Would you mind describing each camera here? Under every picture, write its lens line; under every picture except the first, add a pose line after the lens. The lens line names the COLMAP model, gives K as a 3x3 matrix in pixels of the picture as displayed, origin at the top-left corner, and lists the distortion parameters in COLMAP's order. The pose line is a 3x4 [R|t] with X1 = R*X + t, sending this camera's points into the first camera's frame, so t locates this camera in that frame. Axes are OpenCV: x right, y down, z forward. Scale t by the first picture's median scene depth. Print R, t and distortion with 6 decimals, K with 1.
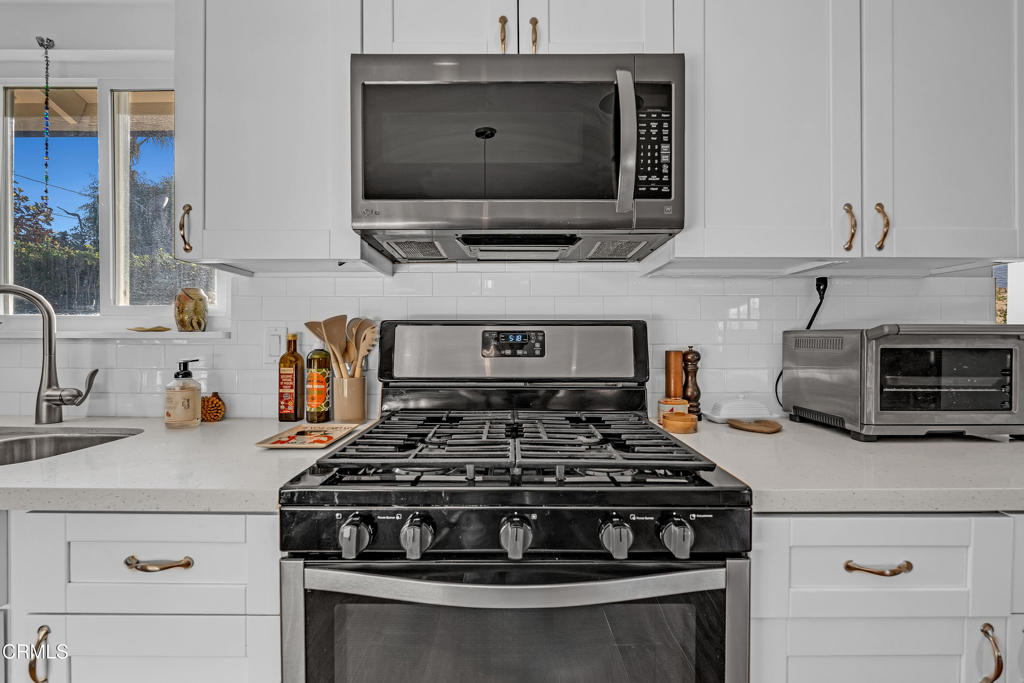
lens RADIAL K [[453.1, 0, 513.6], [0, 453.1, 342.0], [0, 0, 1]] dist [-0.011015, 0.002167]
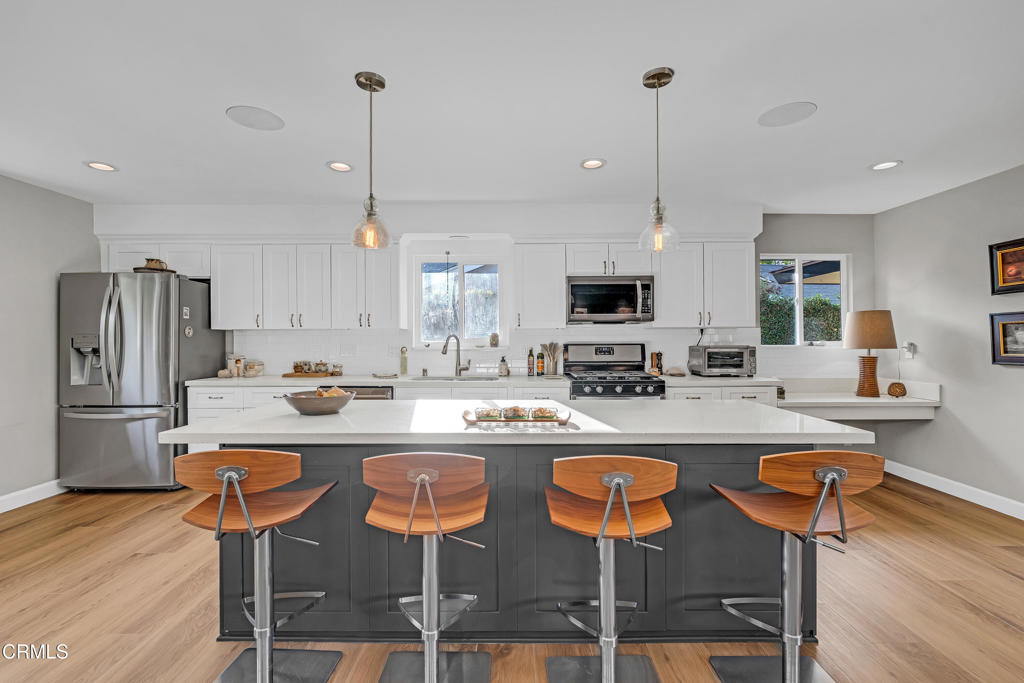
lens RADIAL K [[453.1, 0, 515.2], [0, 453.1, 340.8], [0, 0, 1]] dist [-0.011015, 0.002167]
pose [[0.999967, -0.005004, -0.006439, -0.625547], [0.004983, 0.999982, -0.003268, -0.061388], [0.006455, 0.003235, 0.999974, -2.290429]]
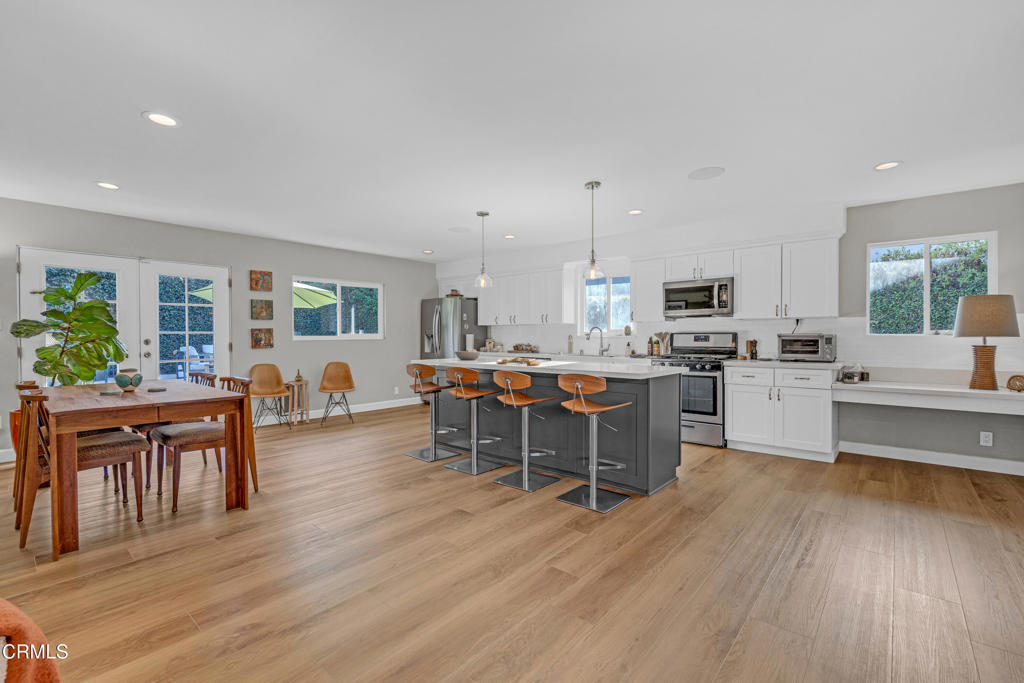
lens RADIAL K [[453.1, 0, 513.8], [0, 453.1, 339.8], [0, 0, 1]] dist [-0.011015, 0.002167]
pose [[0.757424, 0.002853, -0.652917, 1.408194], [-0.001889, 0.999996, 0.002179, 0.010274], [0.652920, -0.000417, 0.757426, -3.286336]]
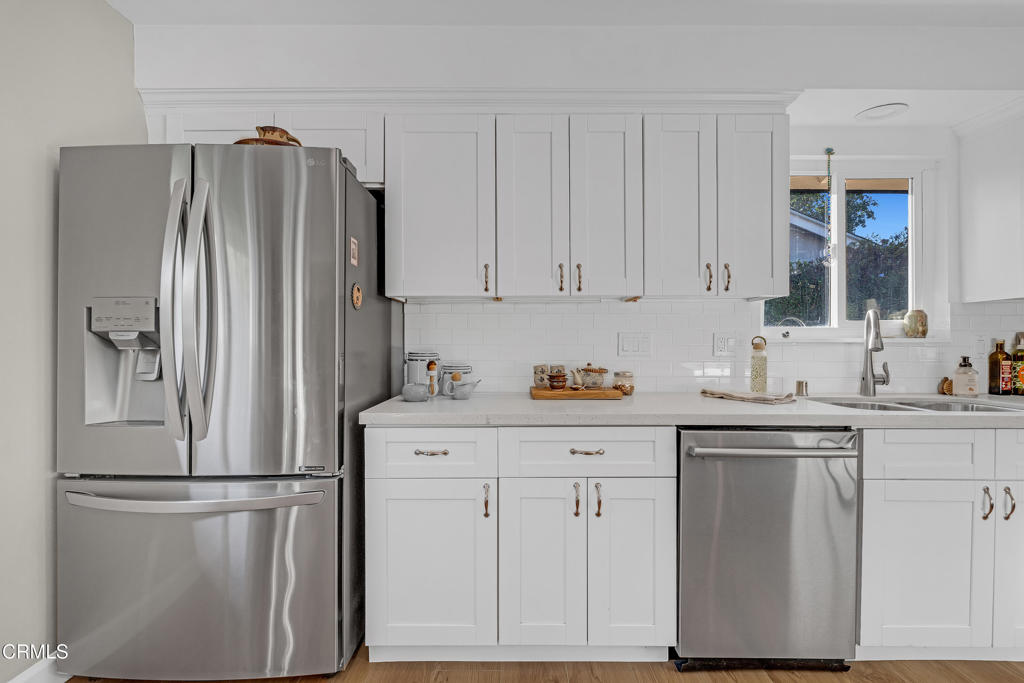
lens RADIAL K [[453.1, 0, 511.0], [0, 453.1, 341.9], [0, 0, 1]] dist [-0.011015, 0.002167]
pose [[0.999950, -0.002532, -0.009683, -2.345527], [0.002477, 0.999981, -0.005609, -0.004392], [0.009697, 0.005585, 0.999937, -0.617116]]
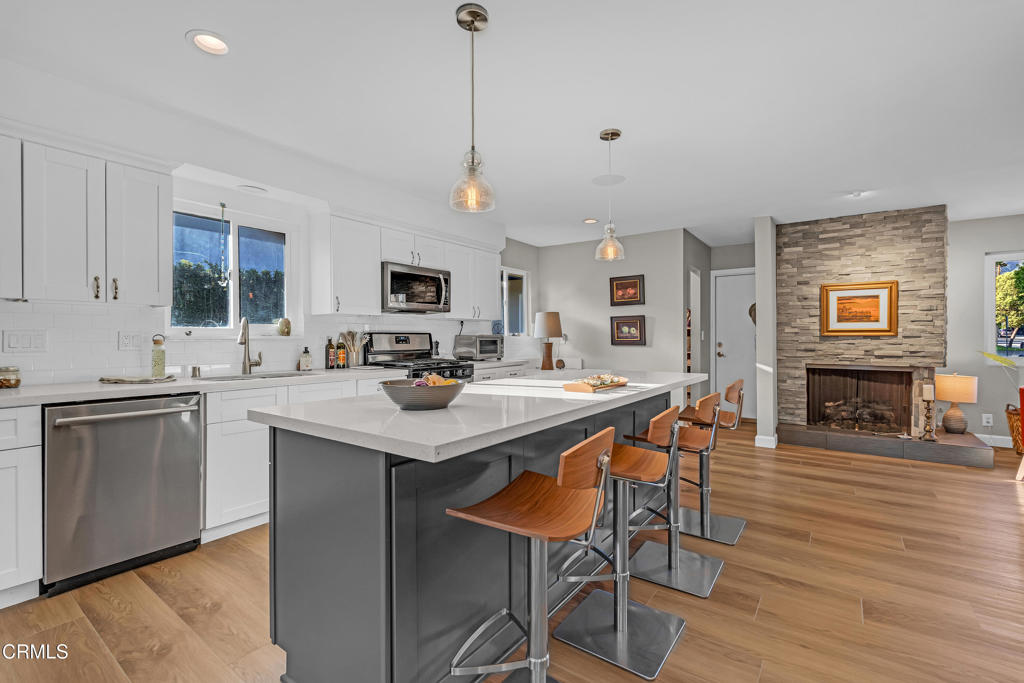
lens RADIAL K [[453.1, 0, 512.6], [0, 453.1, 338.0], [0, 0, 1]] dist [-0.011015, 0.002167]
pose [[0.589268, -0.004054, 0.807927, -2.204015], [0.007174, 0.999974, -0.000215, -0.002664], [-0.807906, 0.005923, 0.589282, -1.608221]]
